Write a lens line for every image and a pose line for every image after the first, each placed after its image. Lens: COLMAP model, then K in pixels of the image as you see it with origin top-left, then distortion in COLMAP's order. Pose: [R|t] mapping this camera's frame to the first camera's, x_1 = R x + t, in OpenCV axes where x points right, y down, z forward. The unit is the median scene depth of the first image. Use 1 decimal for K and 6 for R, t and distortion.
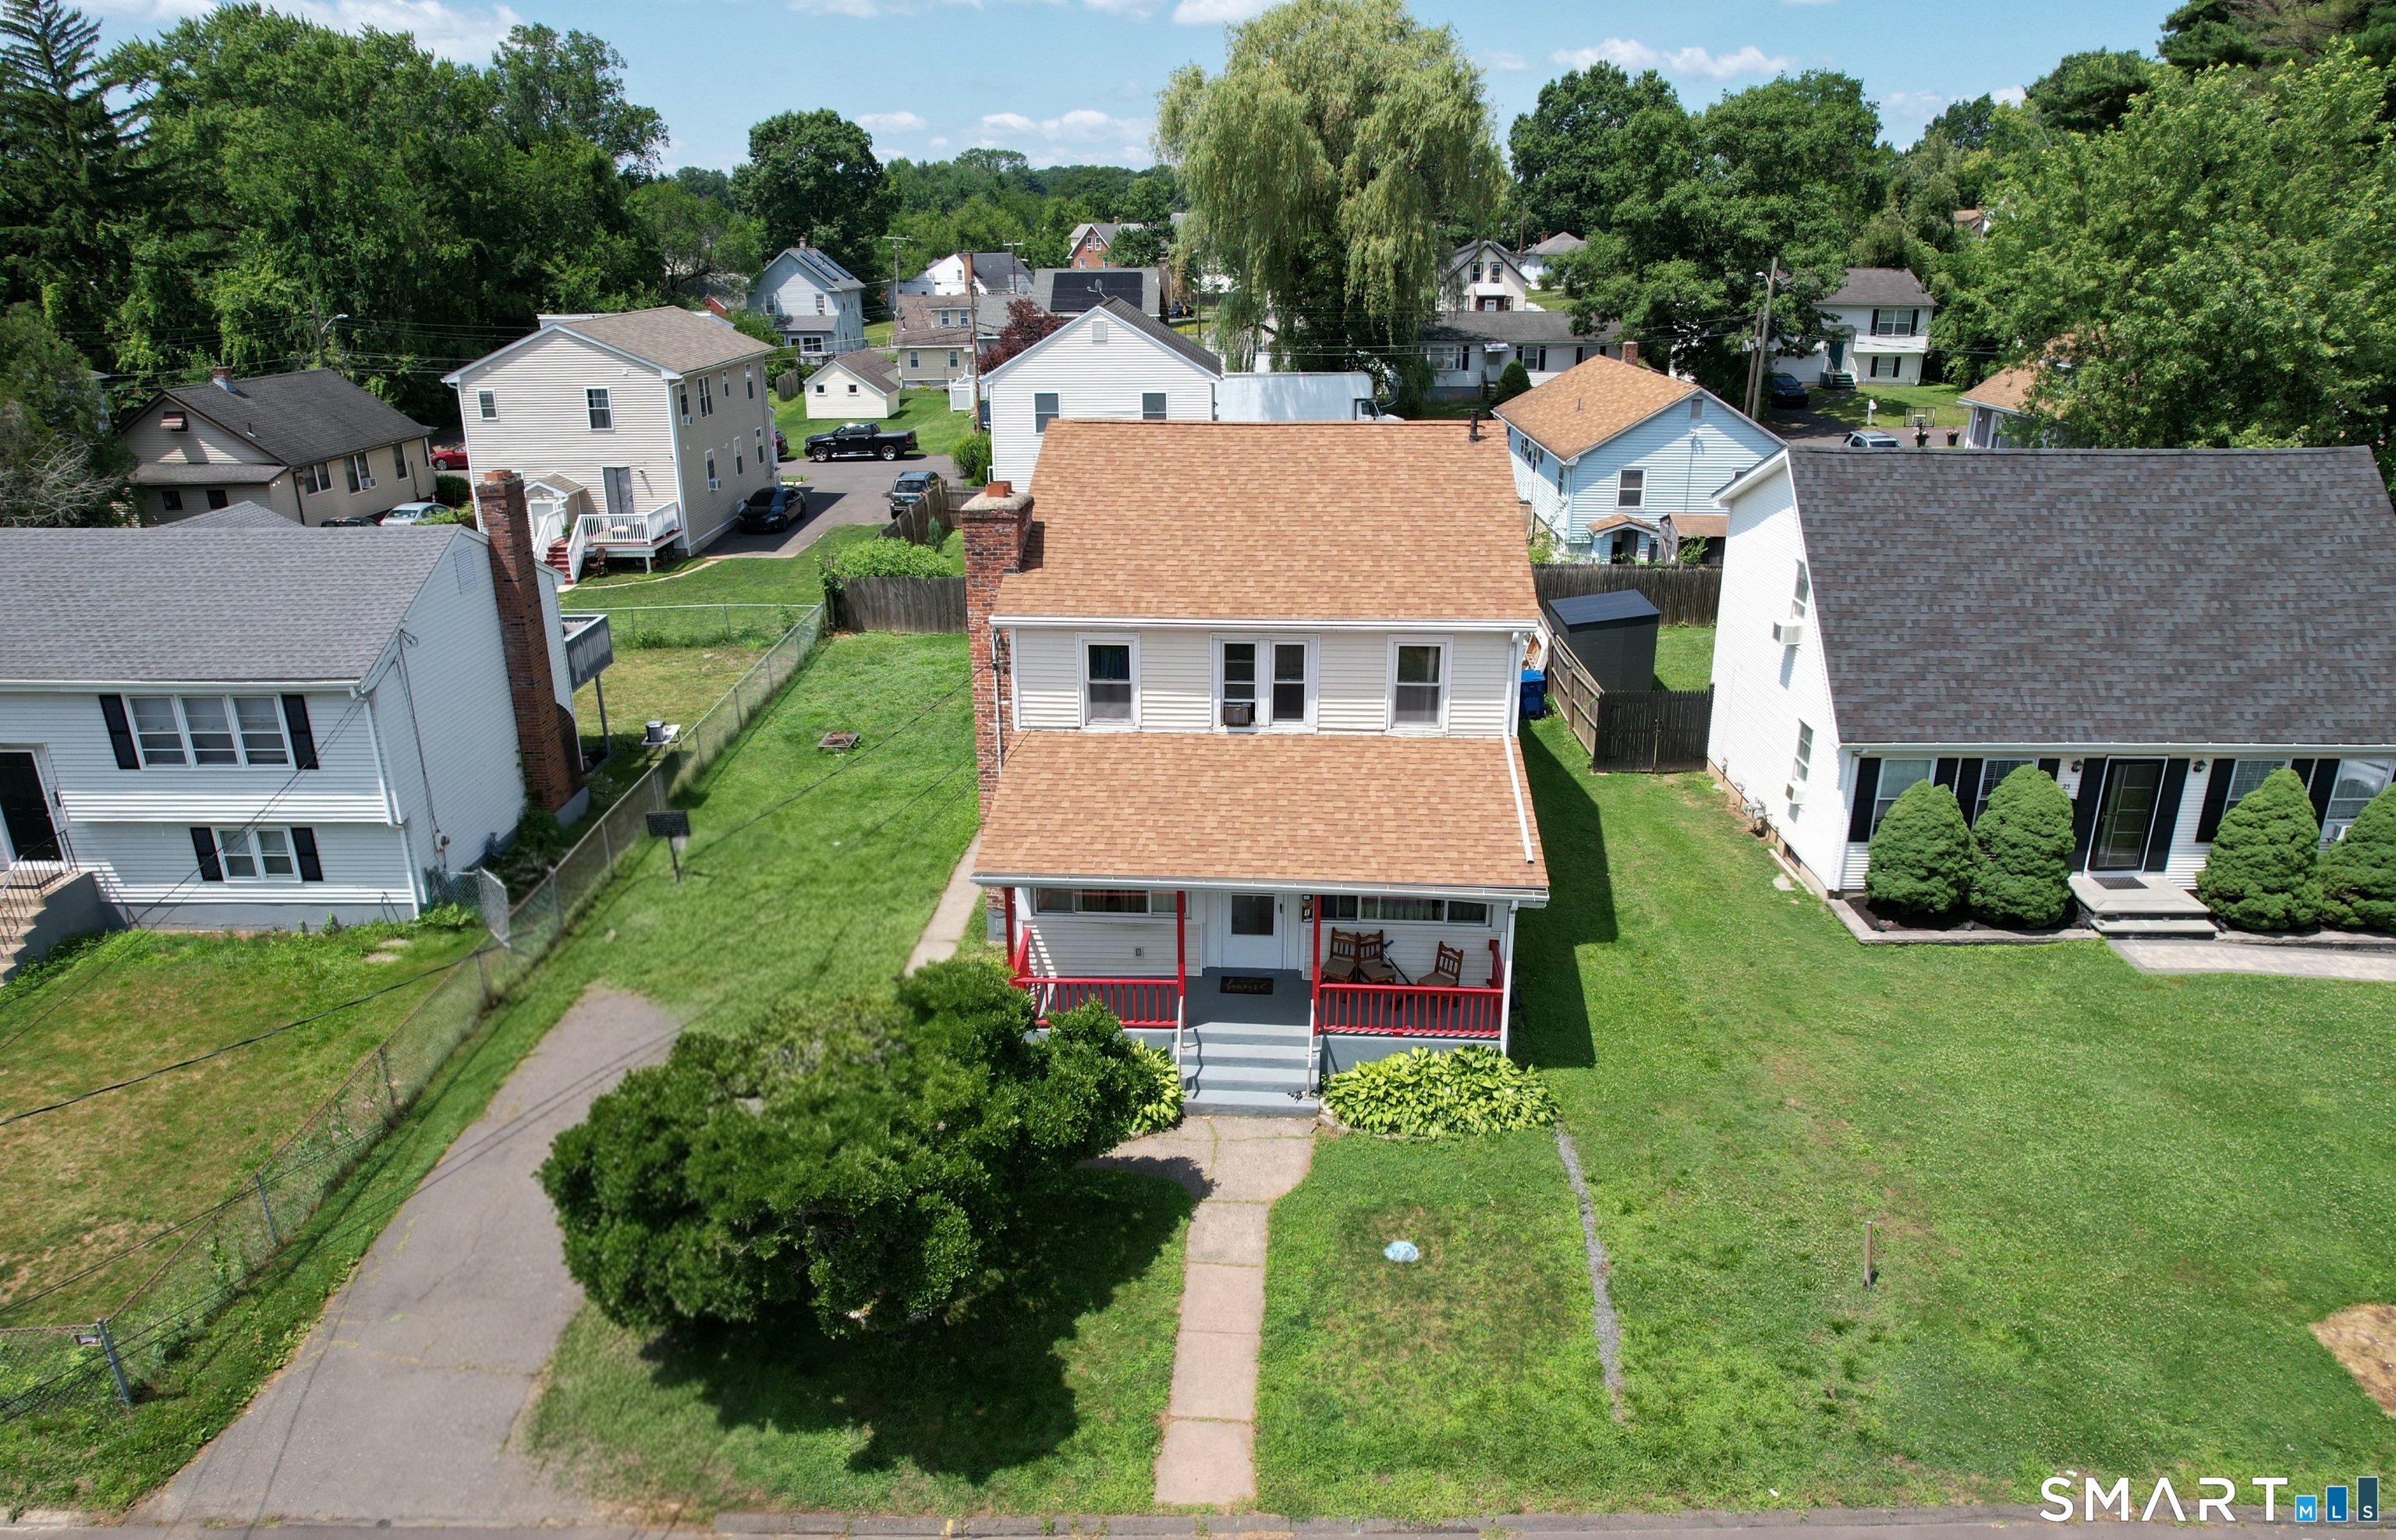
lens RADIAL K [[1533.1, 0, 1198.0], [0, 1533.1, 770.0], [0, 0, 1]] dist [-0.048475, -0.000498]
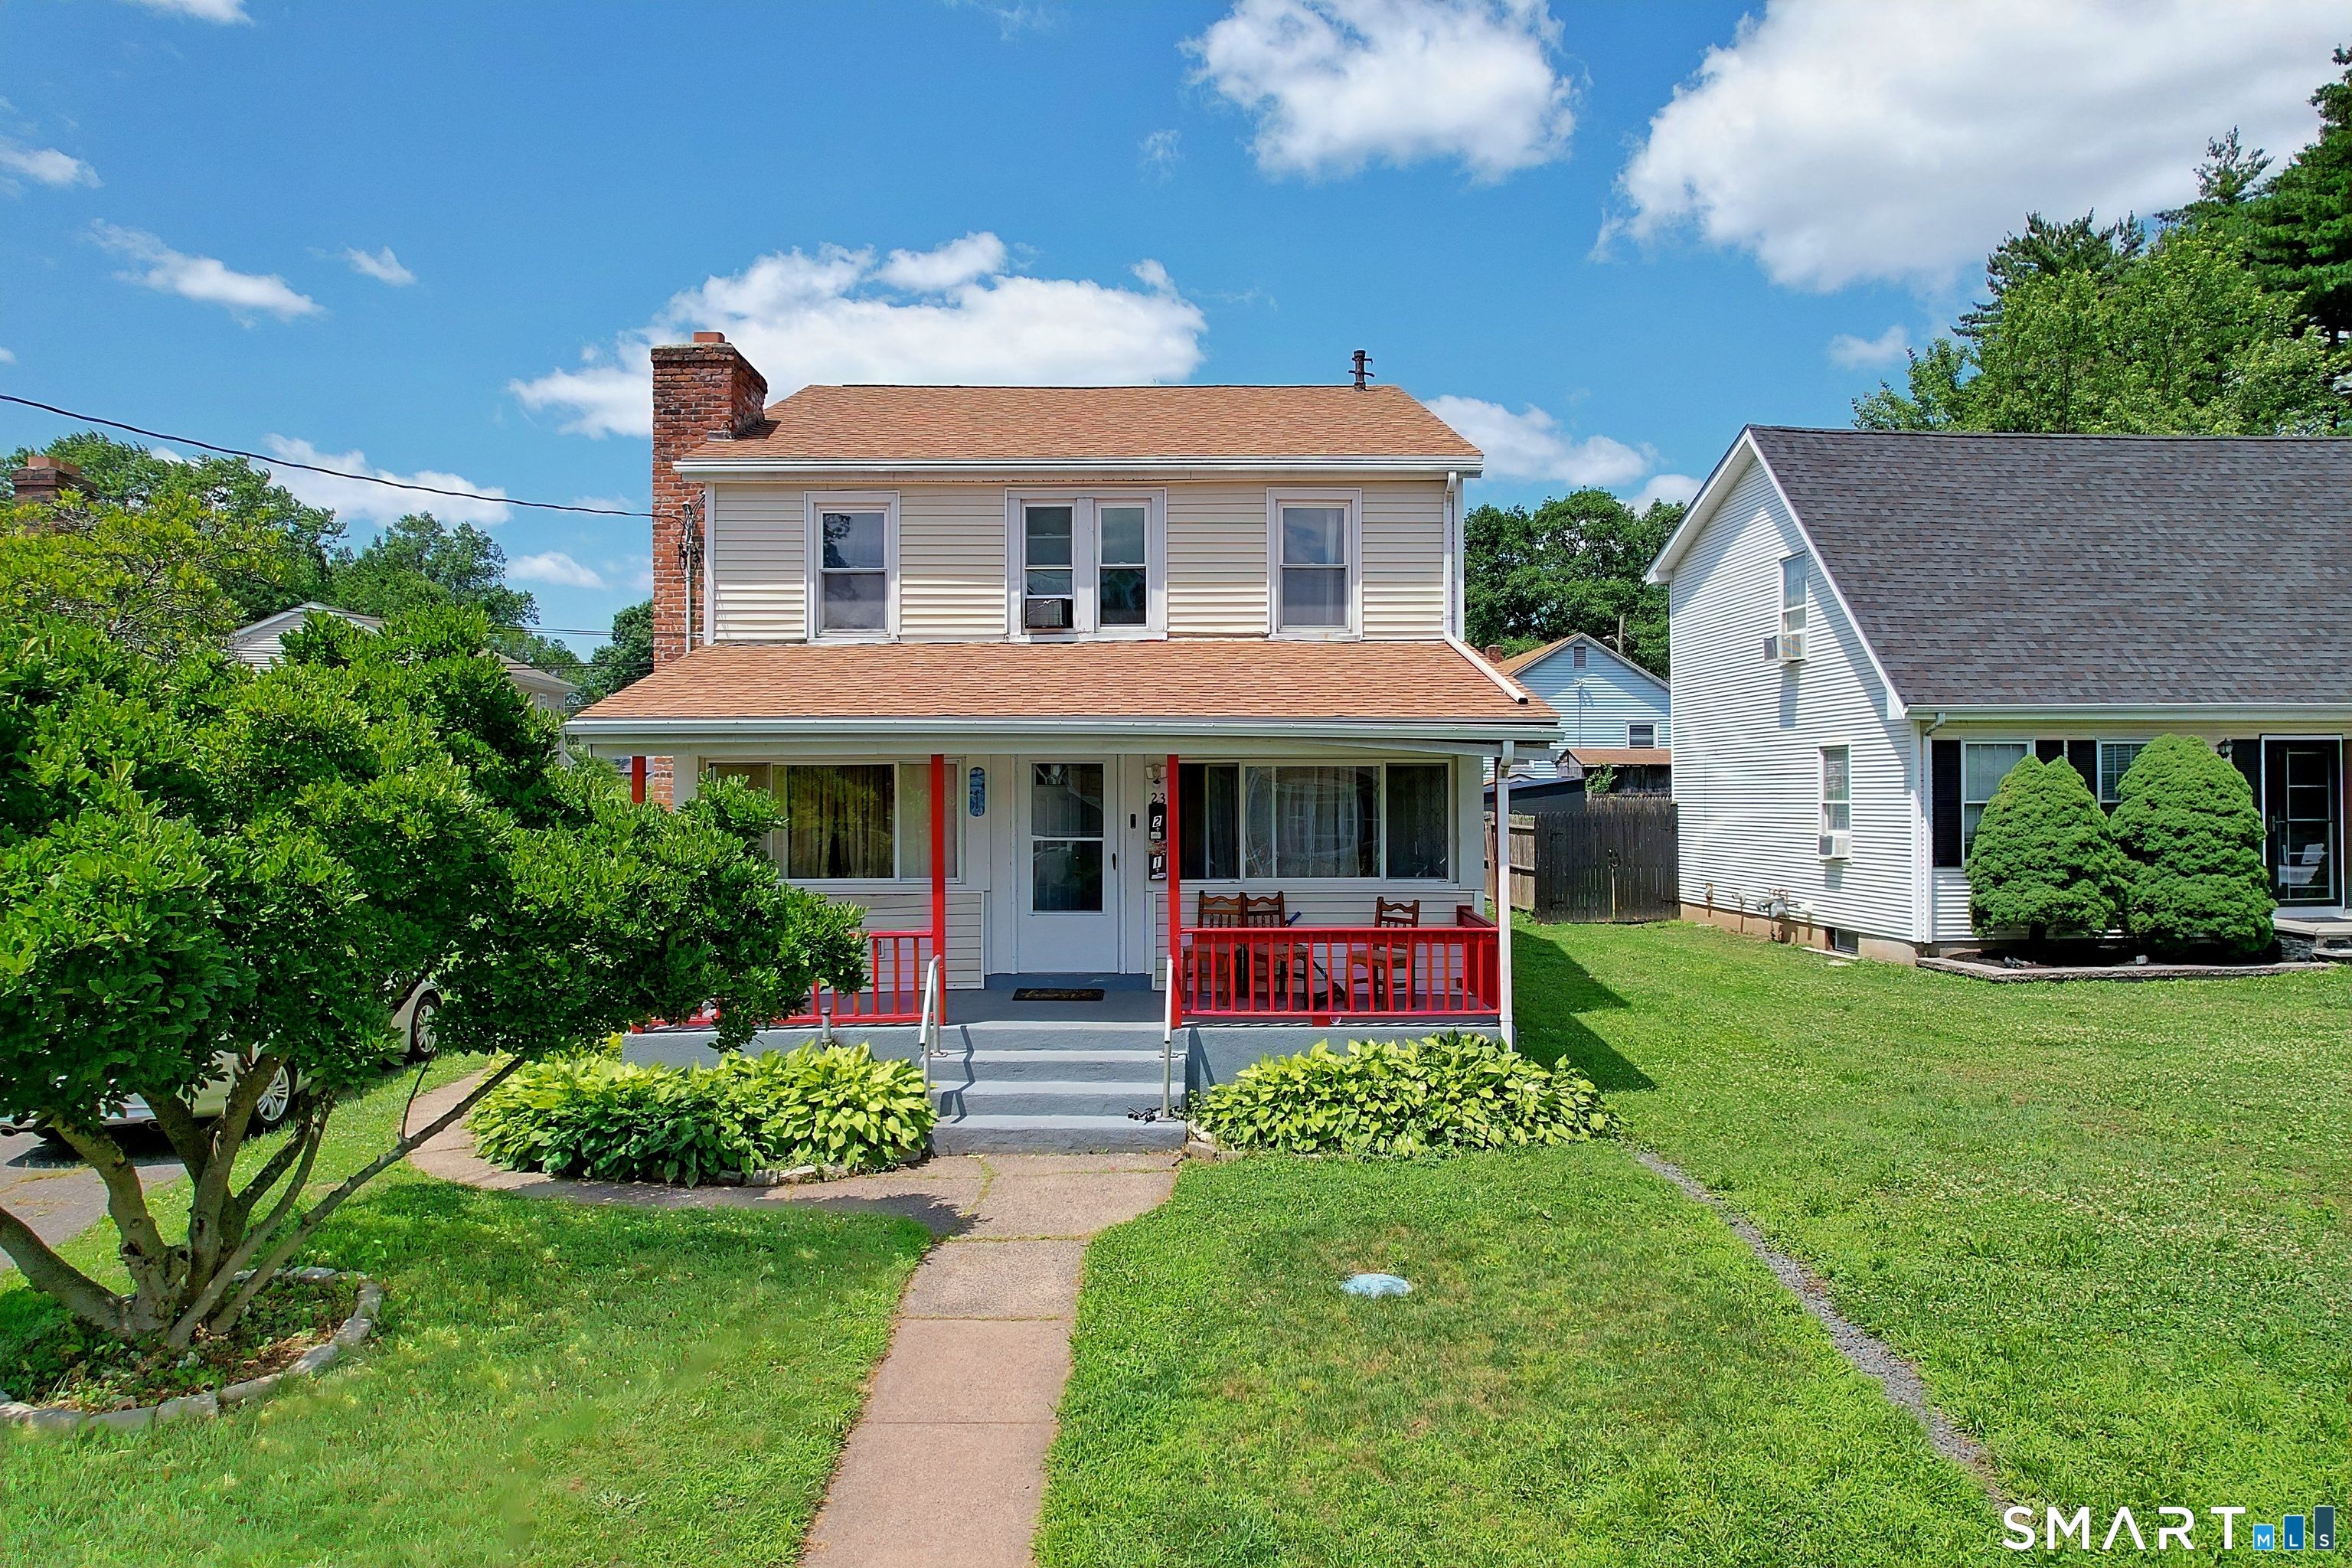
lens RADIAL K [[1490.5, 0, 1176.0], [0, 1490.5, 784.0], [0, 0, 1]] dist [-0.080964, 0.074055]
pose [[0.996690, 0.000629, 0.081295, 0.029831], [0.027399, 0.938870, -0.343181, 0.257223], [-0.076541, 0.344272, 0.935745, 0.424563]]
